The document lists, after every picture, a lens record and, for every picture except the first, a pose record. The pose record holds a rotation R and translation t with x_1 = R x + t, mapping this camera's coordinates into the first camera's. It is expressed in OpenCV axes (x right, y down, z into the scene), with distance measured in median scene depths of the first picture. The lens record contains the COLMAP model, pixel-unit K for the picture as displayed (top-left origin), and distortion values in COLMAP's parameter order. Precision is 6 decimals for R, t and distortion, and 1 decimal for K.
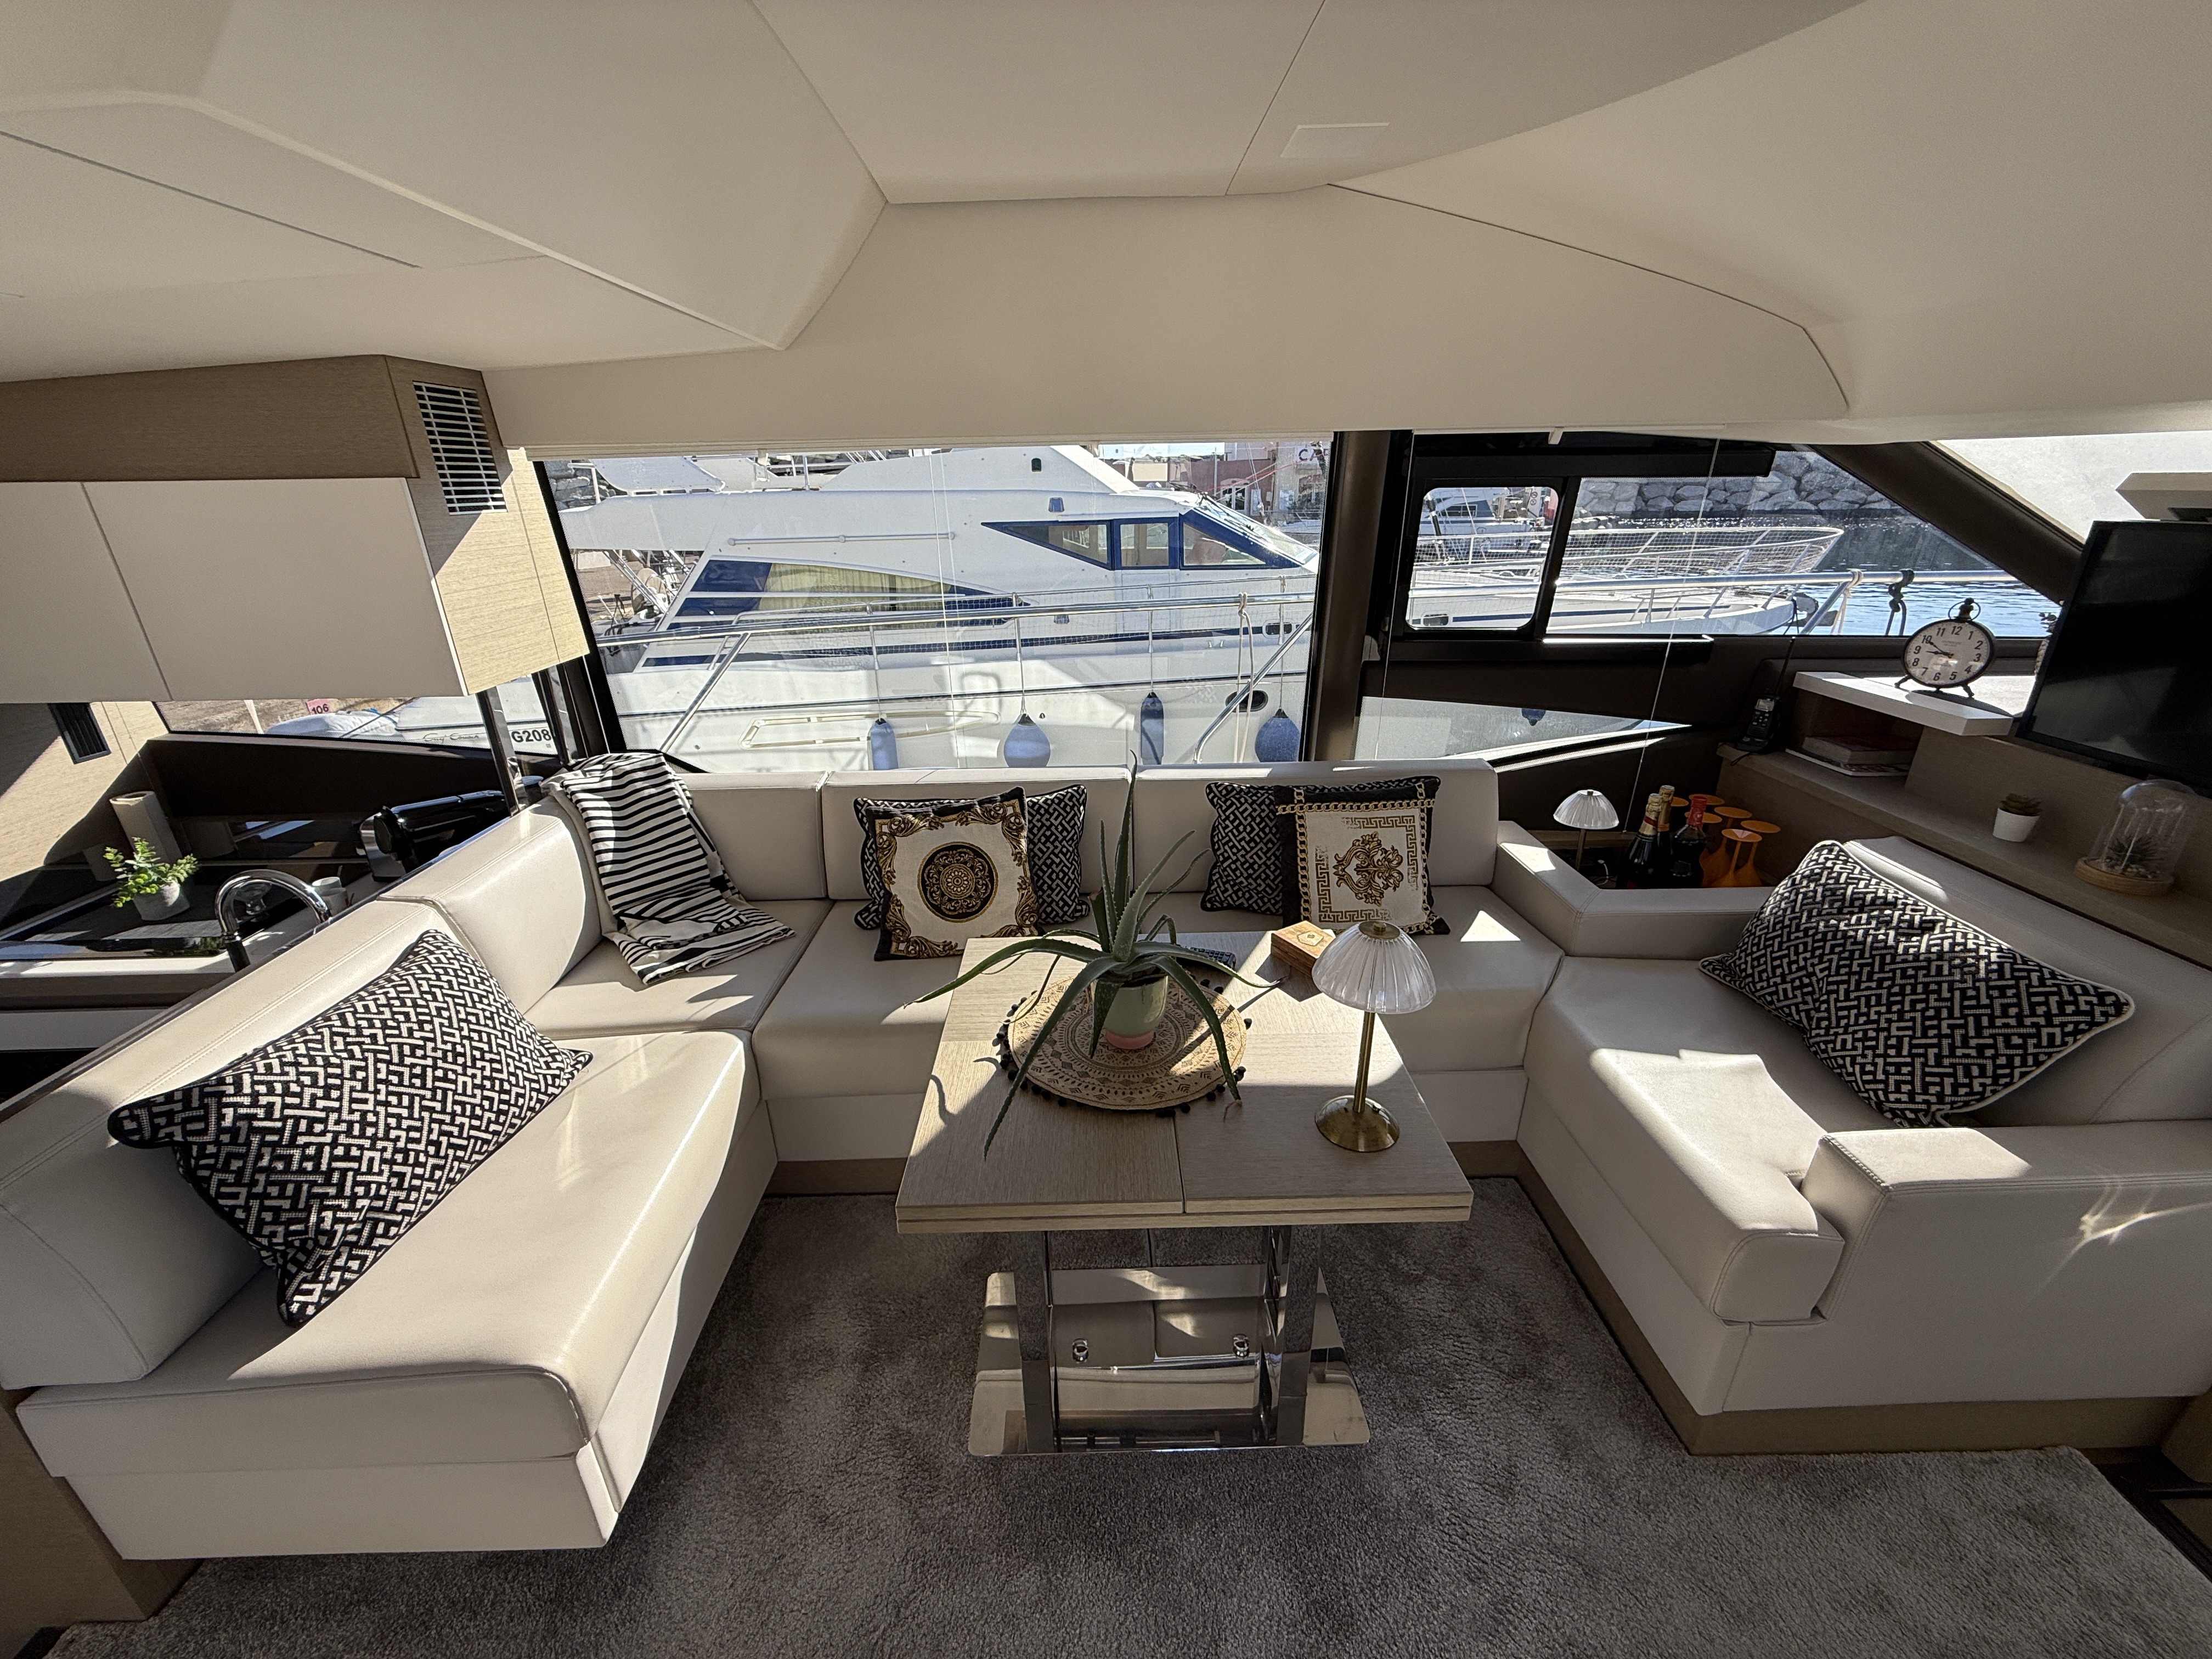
lens RADIAL K [[878.3, 0, 1100.0], [0, 878.3, 831.2], [0, 0, 1]] dist [0.001772, -0.000225]
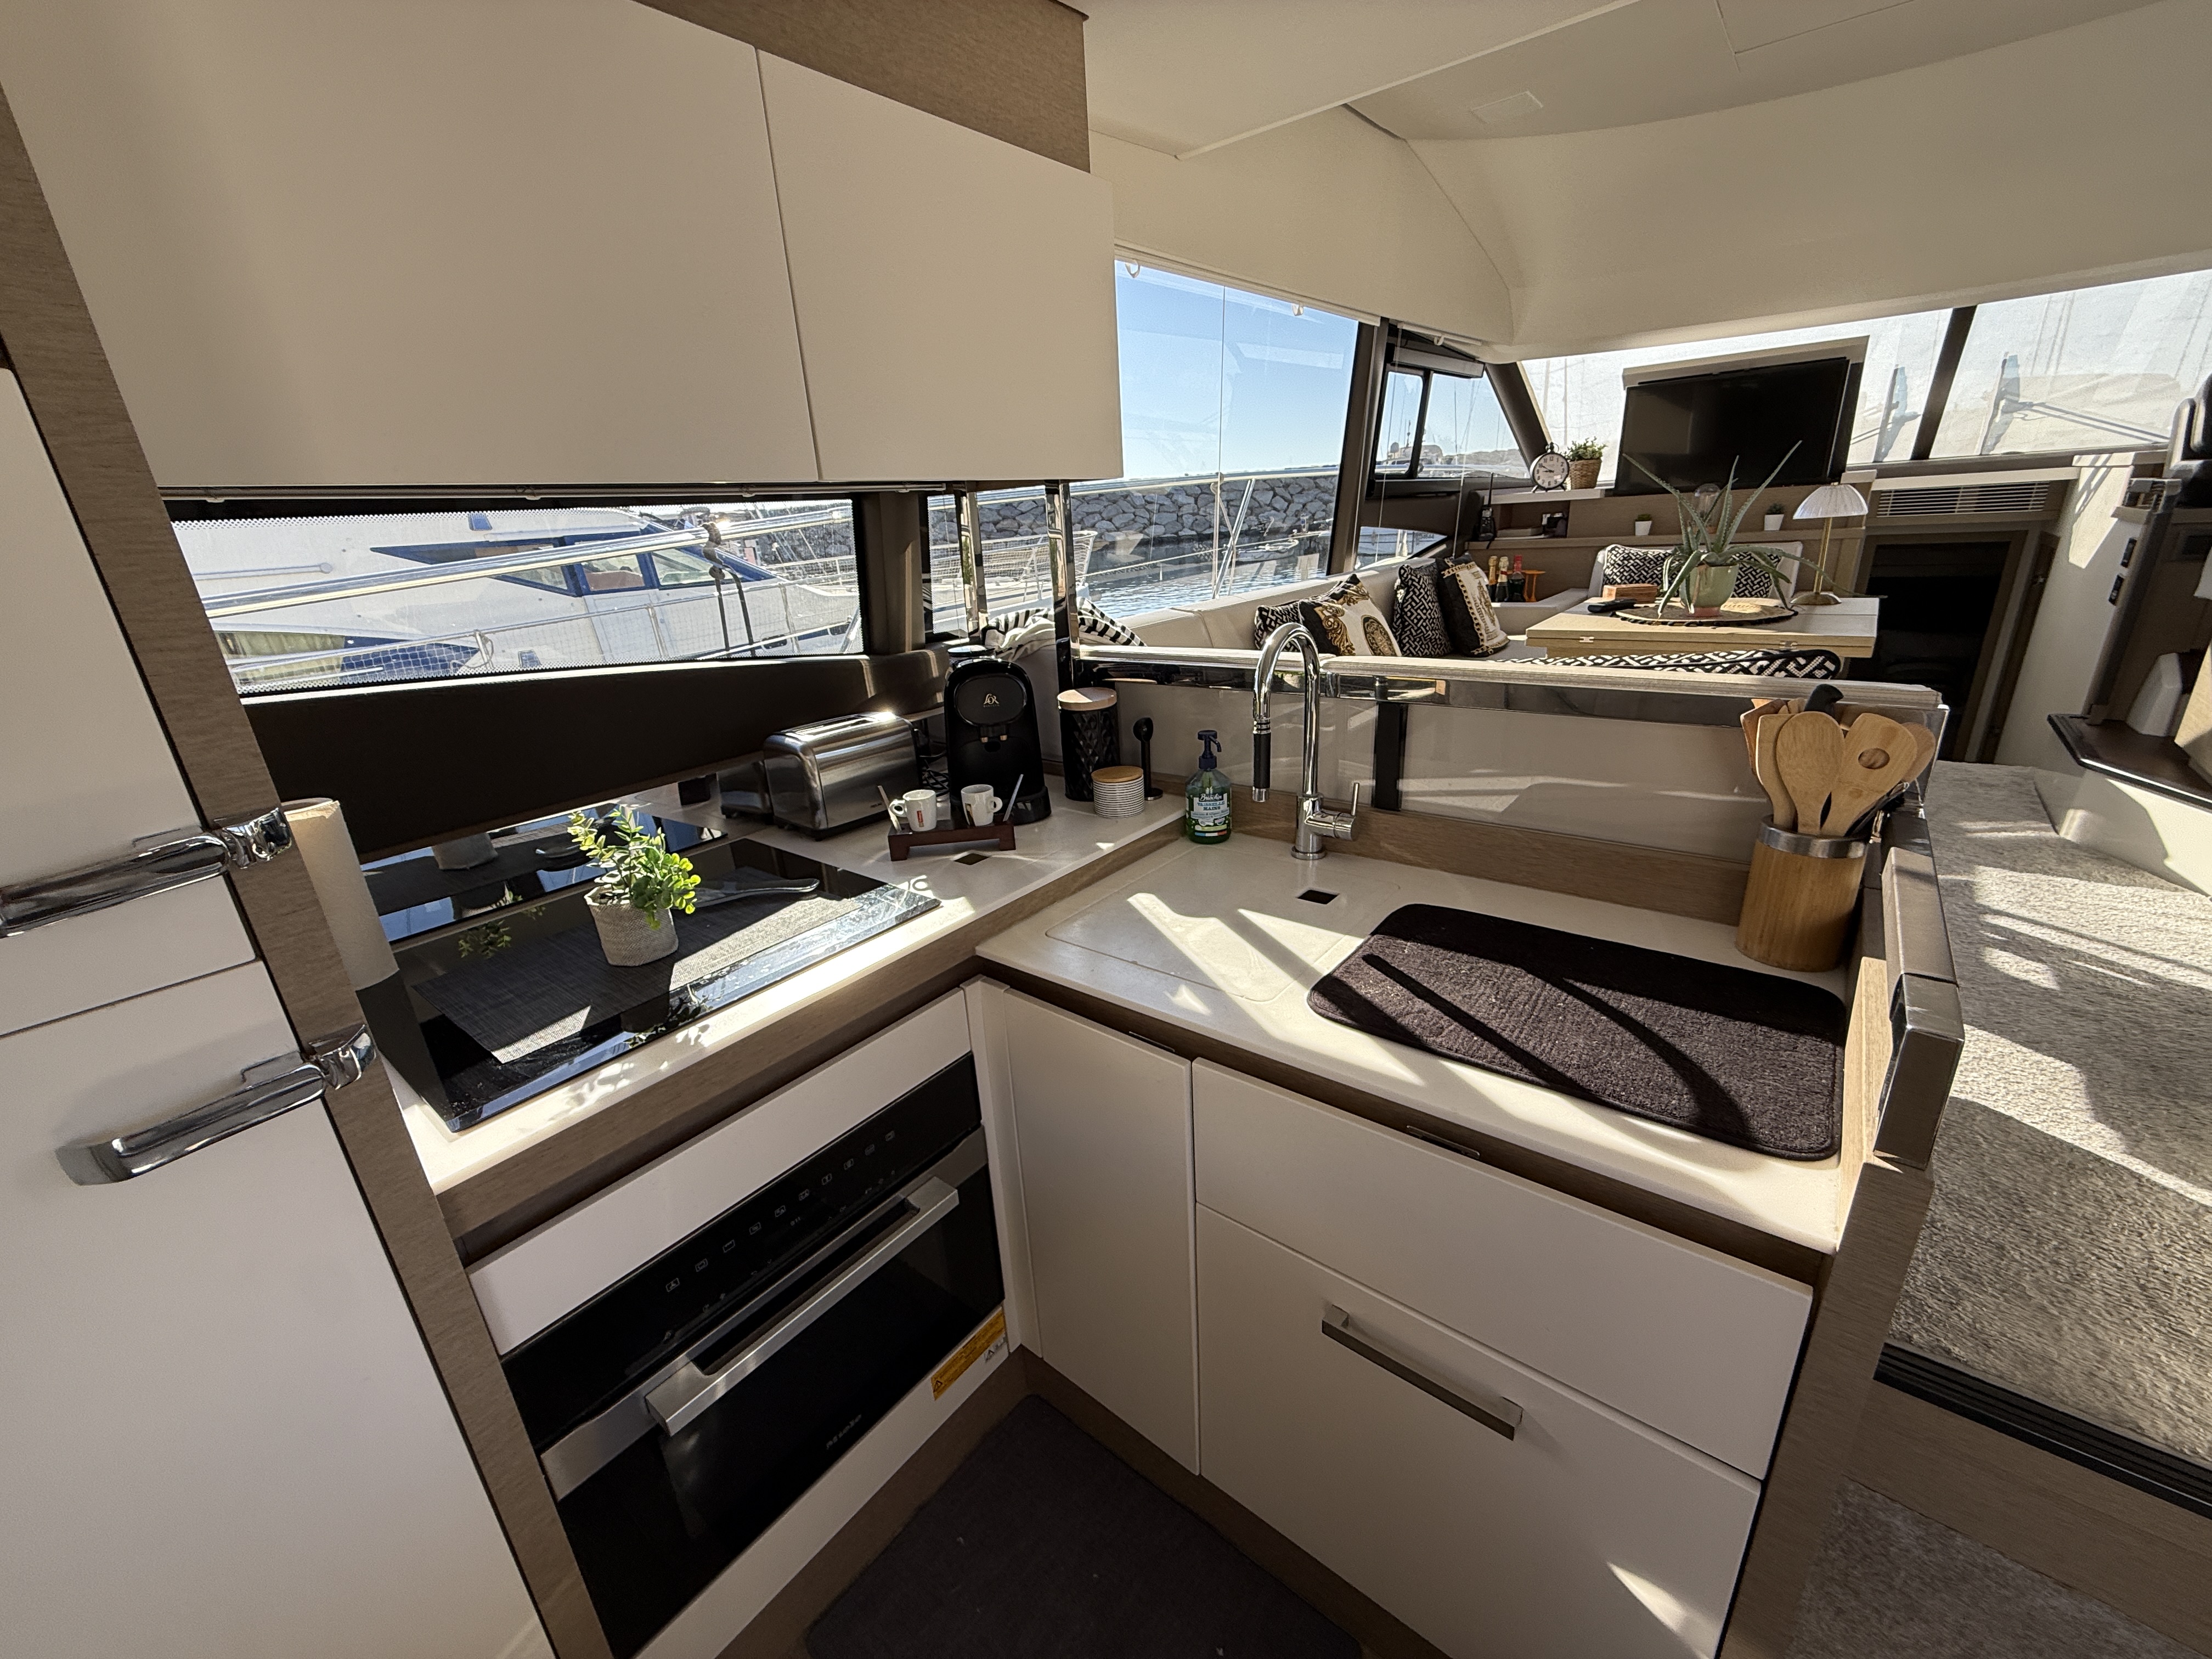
lens RADIAL K [[879.1, 0, 1099.2], [0, 879.1, 835.5], [0, 0, 1]] dist [-0.000477, -0.000256]
pose [[0.646956, -0.283963, 0.707681, -1.293514], [0.331876, 0.940420, 0.073954, 0.083249], [-0.686518, 0.187017, 0.702651, 0.460146]]
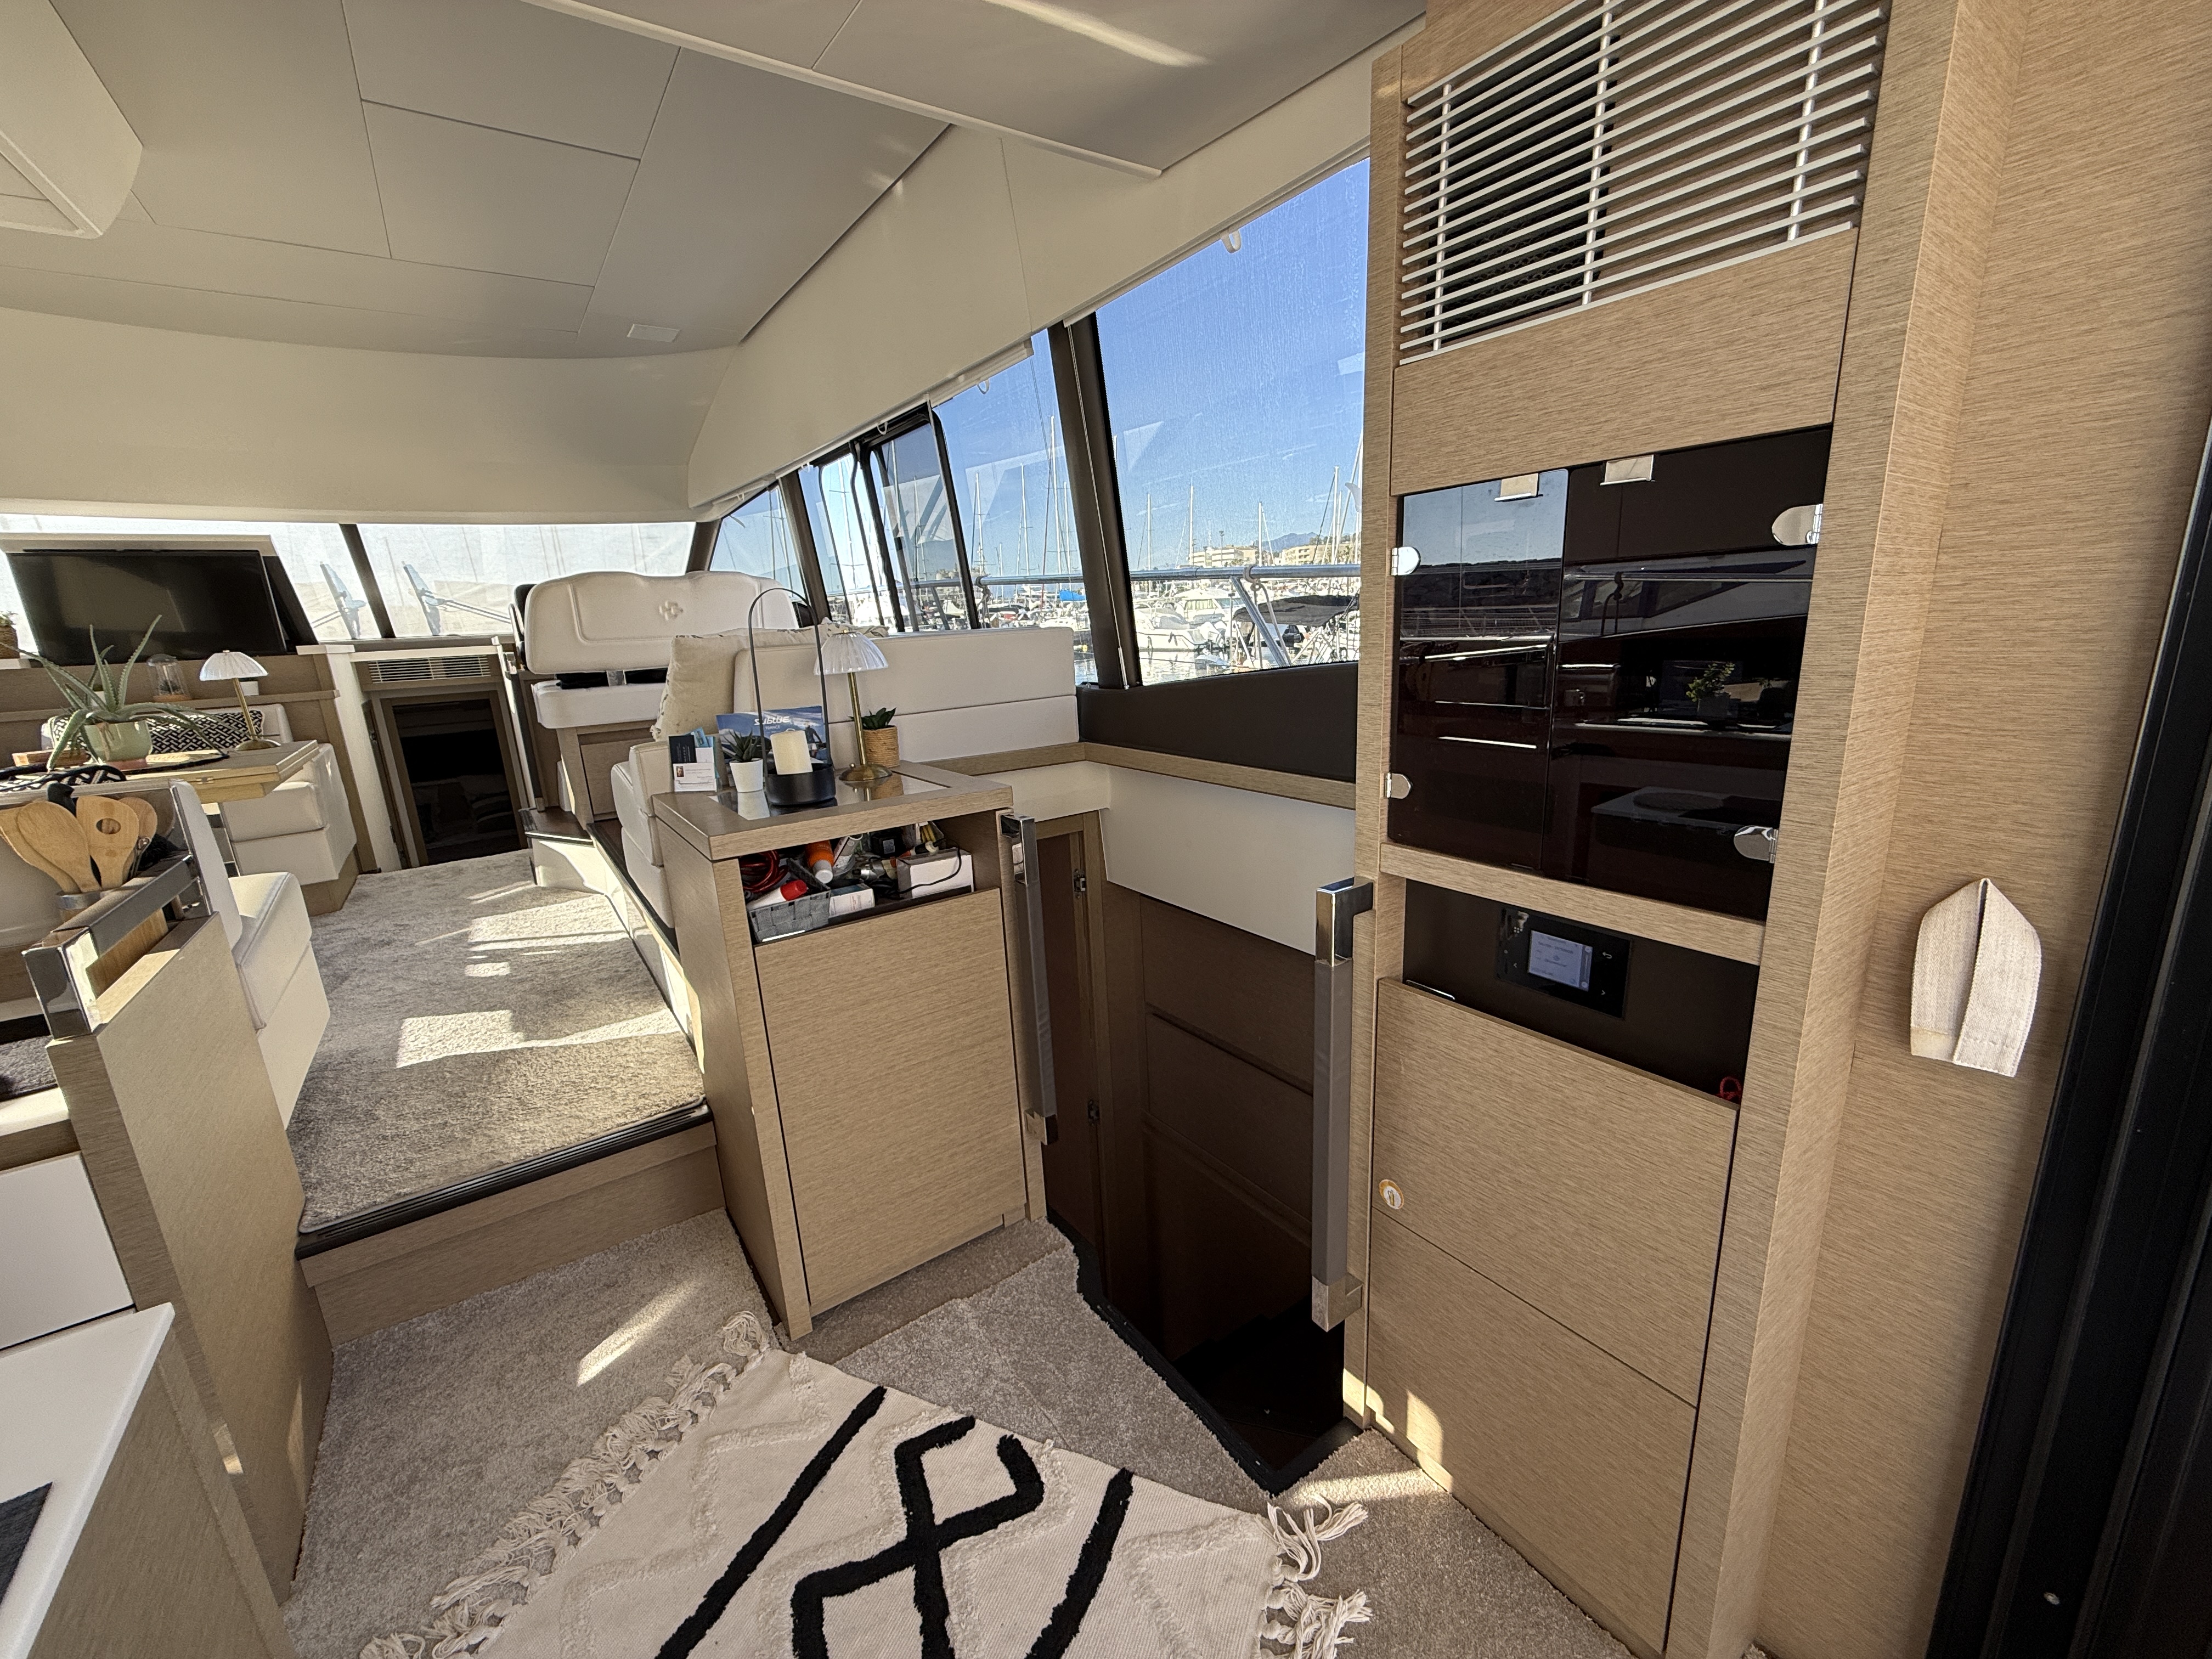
lens RADIAL K [[878.3, 0, 1100.0], [0, 878.3, 831.2], [0, 0, 1]] dist [0.001772, -0.000225]
pose [[-0.557813, -0.157215, 0.814940, -1.611523], [0.358042, 0.840248, 0.407172, 0.209042], [-0.748766, 0.518909, -0.412412, 0.230422]]
